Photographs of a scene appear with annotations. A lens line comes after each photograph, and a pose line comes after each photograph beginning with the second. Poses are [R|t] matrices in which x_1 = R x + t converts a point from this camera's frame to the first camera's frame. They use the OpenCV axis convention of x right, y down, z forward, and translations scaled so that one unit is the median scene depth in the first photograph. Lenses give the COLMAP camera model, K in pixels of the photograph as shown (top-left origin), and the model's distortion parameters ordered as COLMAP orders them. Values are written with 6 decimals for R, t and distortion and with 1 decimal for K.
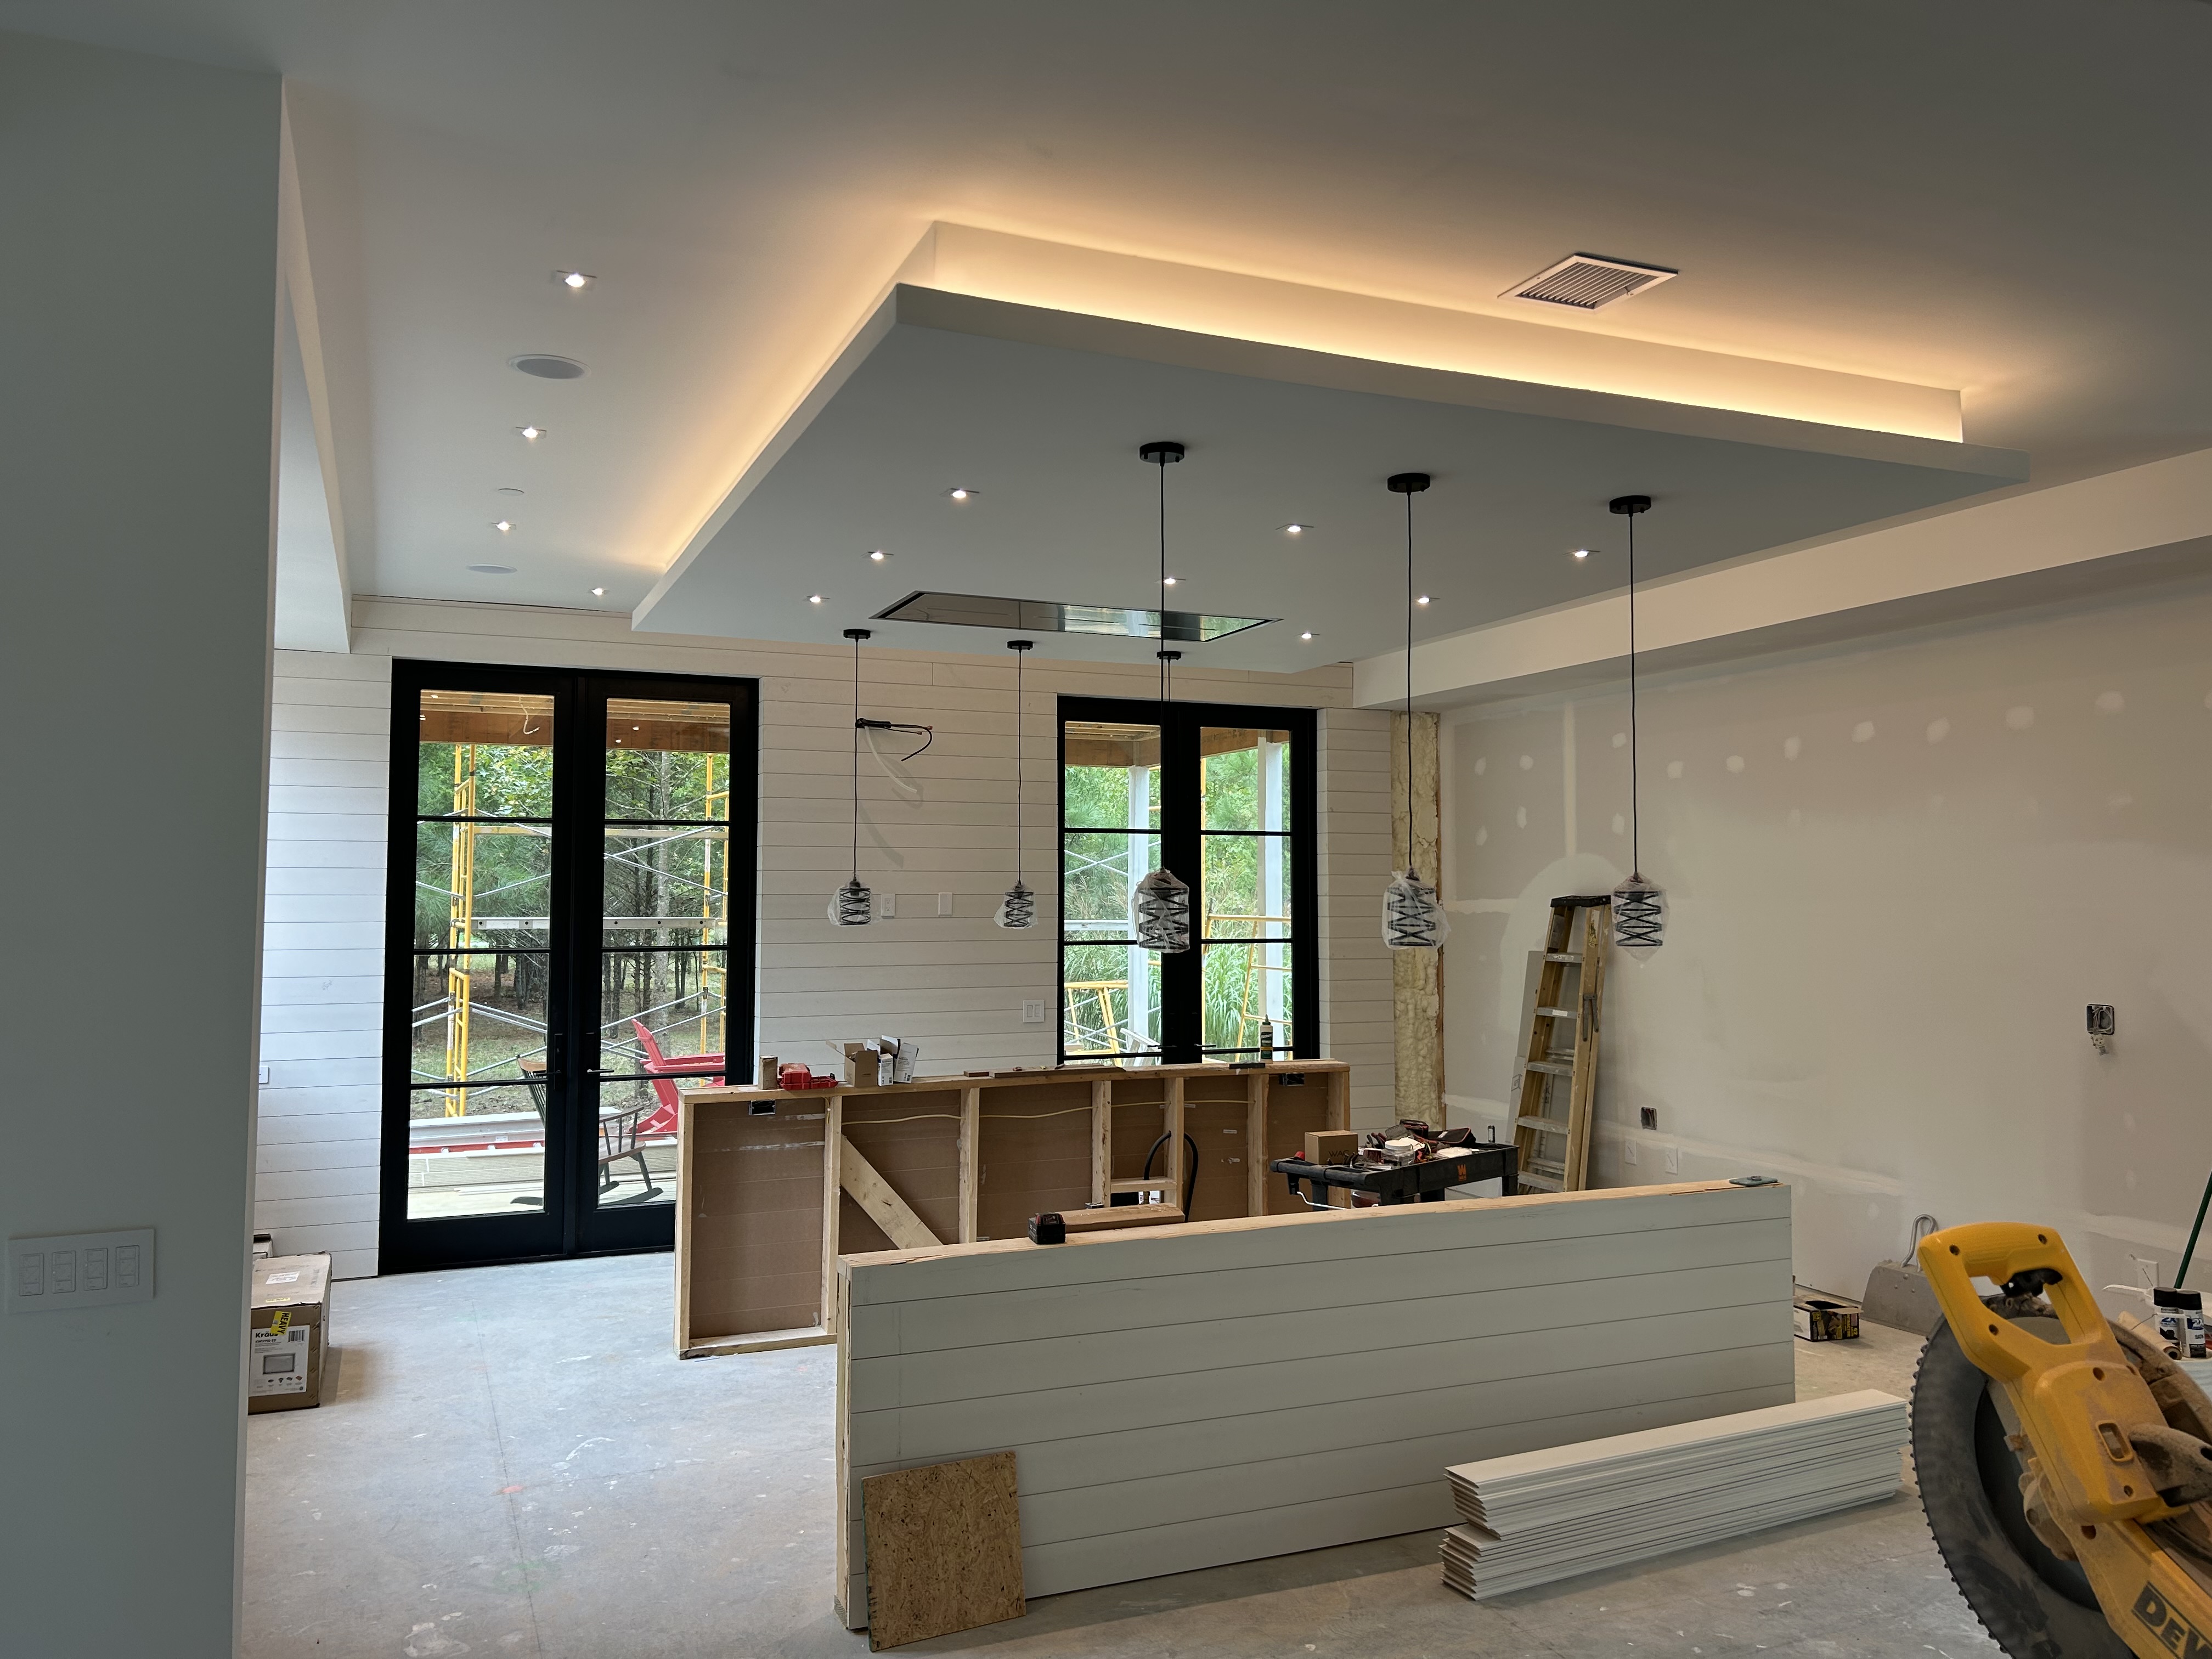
lens RADIAL K [[1655.8, 0, 1109.0], [0, 1655.8, 825.9], [0, 0, 1]] dist [0.013465, 0.005666]
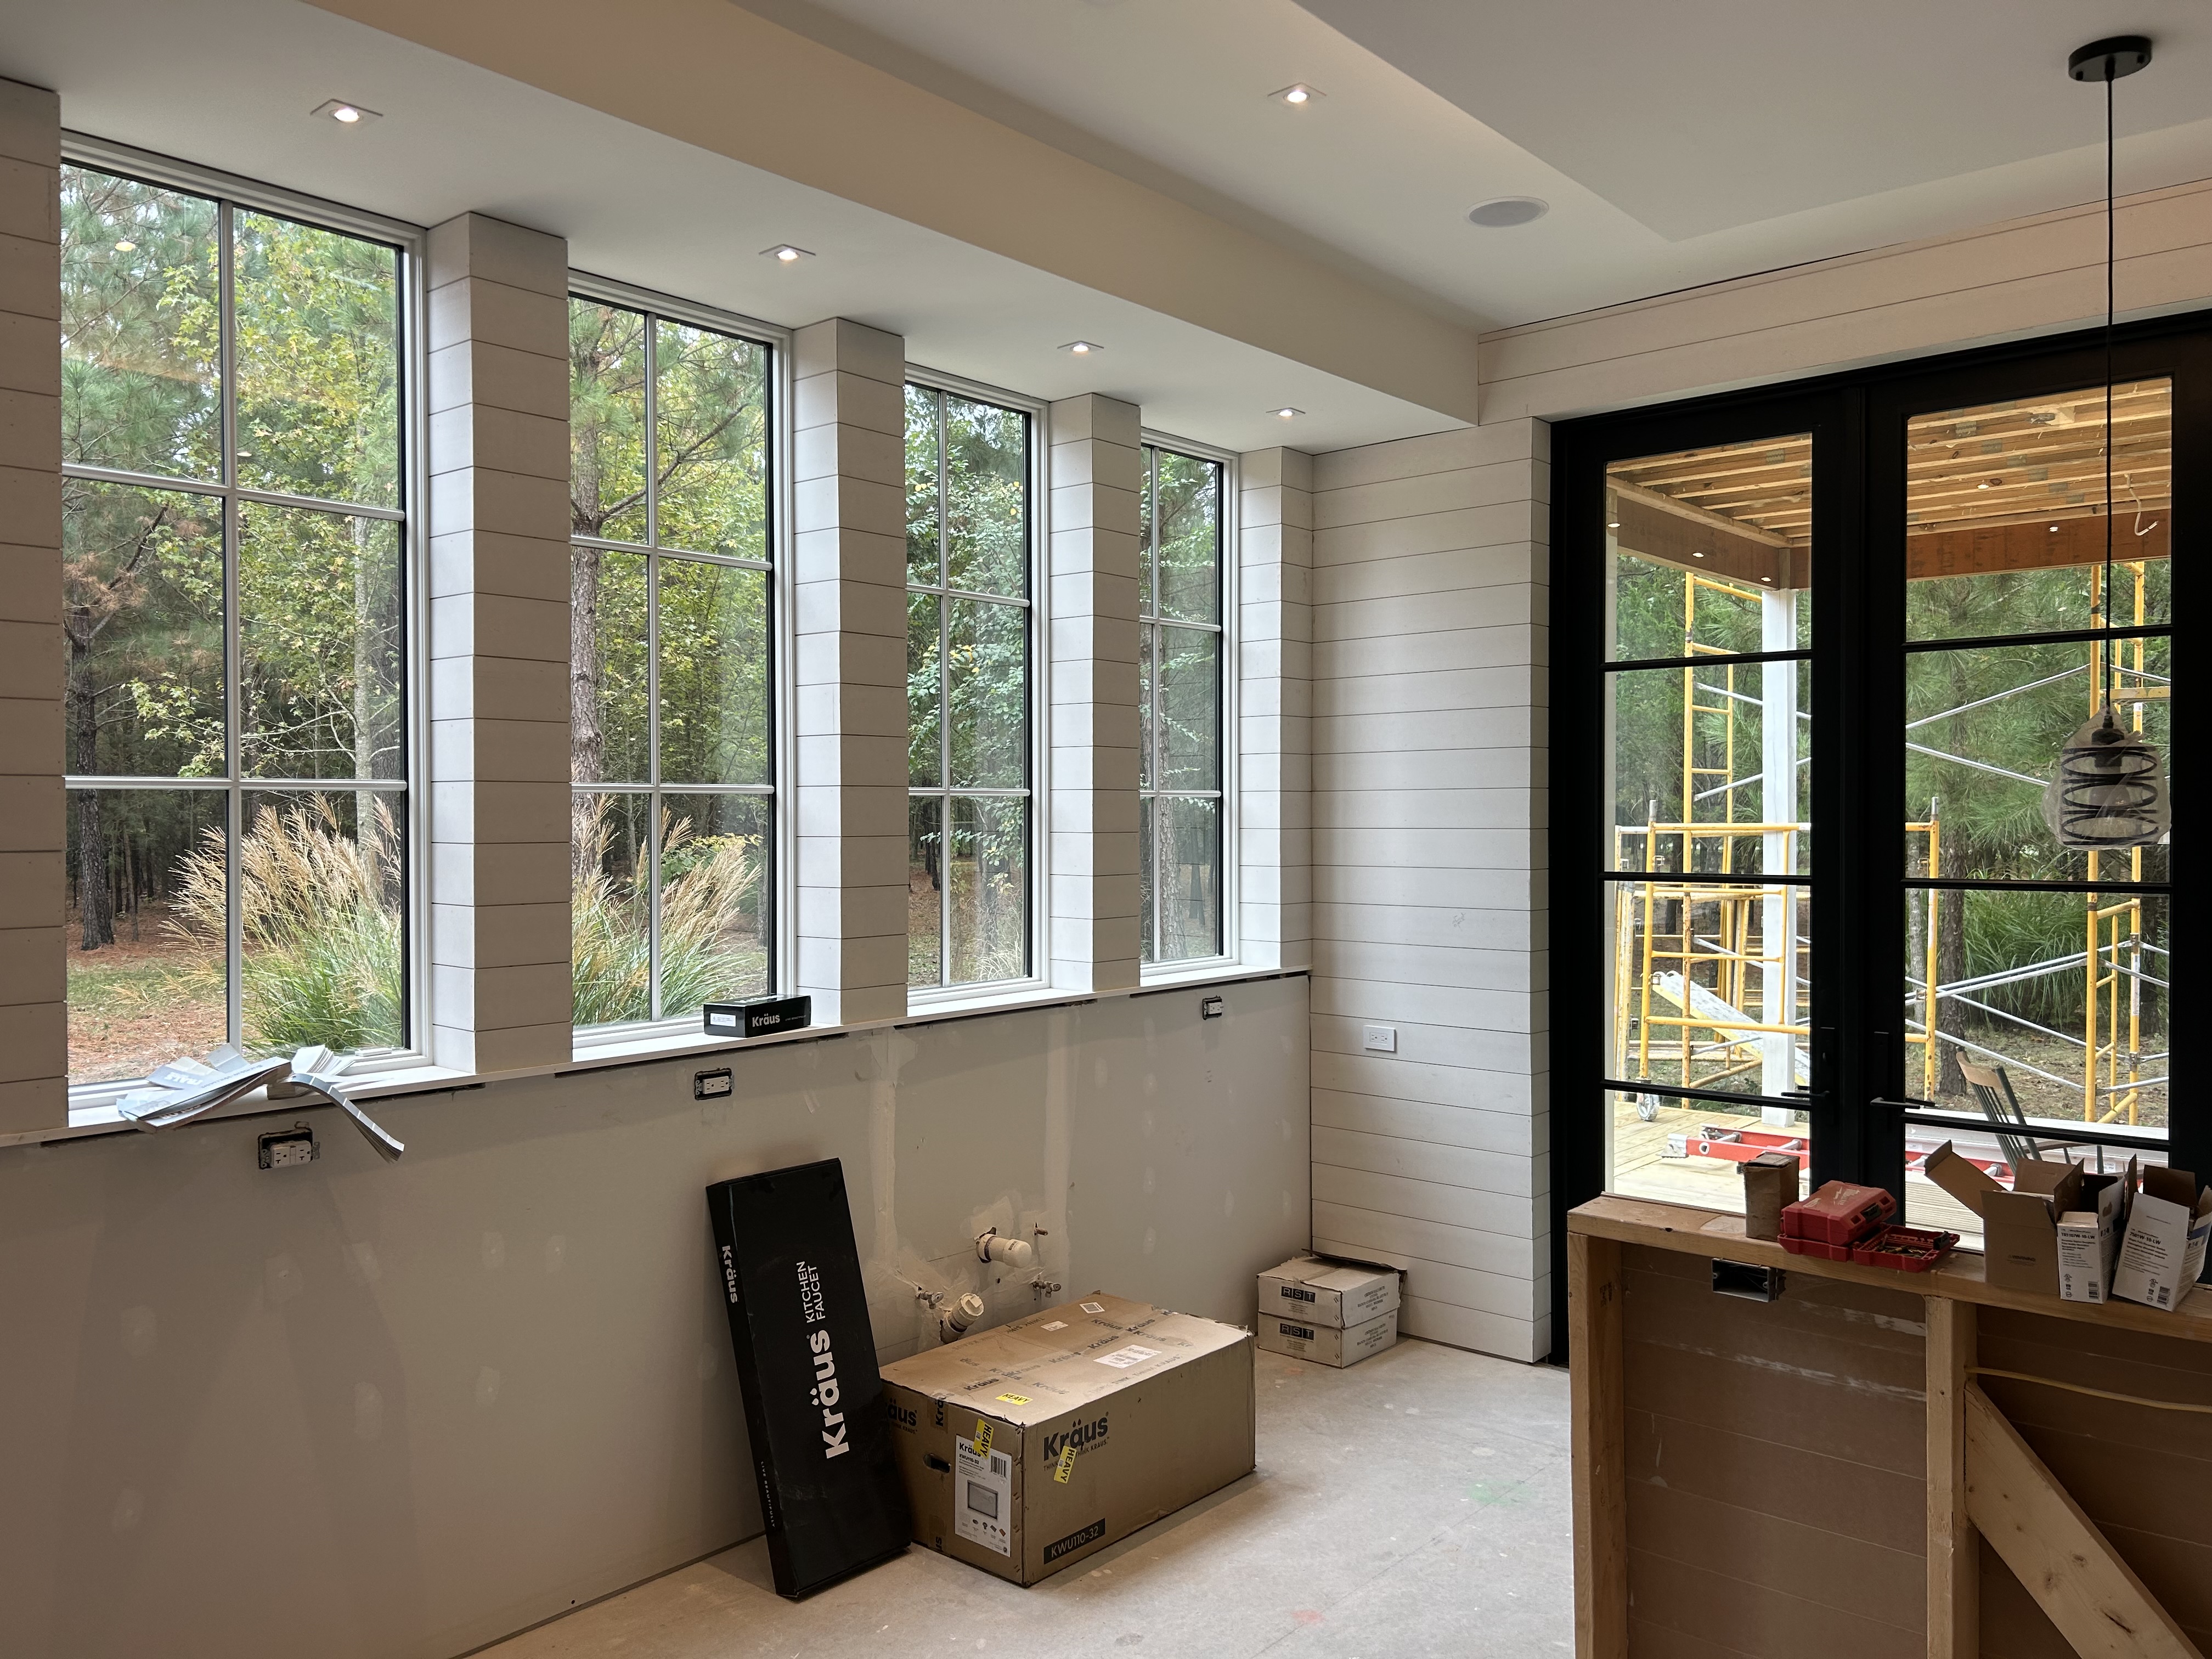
lens RADIAL K [[1655.8, 0, 1105.3], [0, 1655.8, 834.7], [0, 0, 1]] dist [0.013465, 0.005666]
pose [[0.437672, 0.009420, -0.899085, 0.091685], [0.044160, 0.998513, 0.031958, 0.037372], [0.898050, -0.053691, 0.436605, 0.665072]]
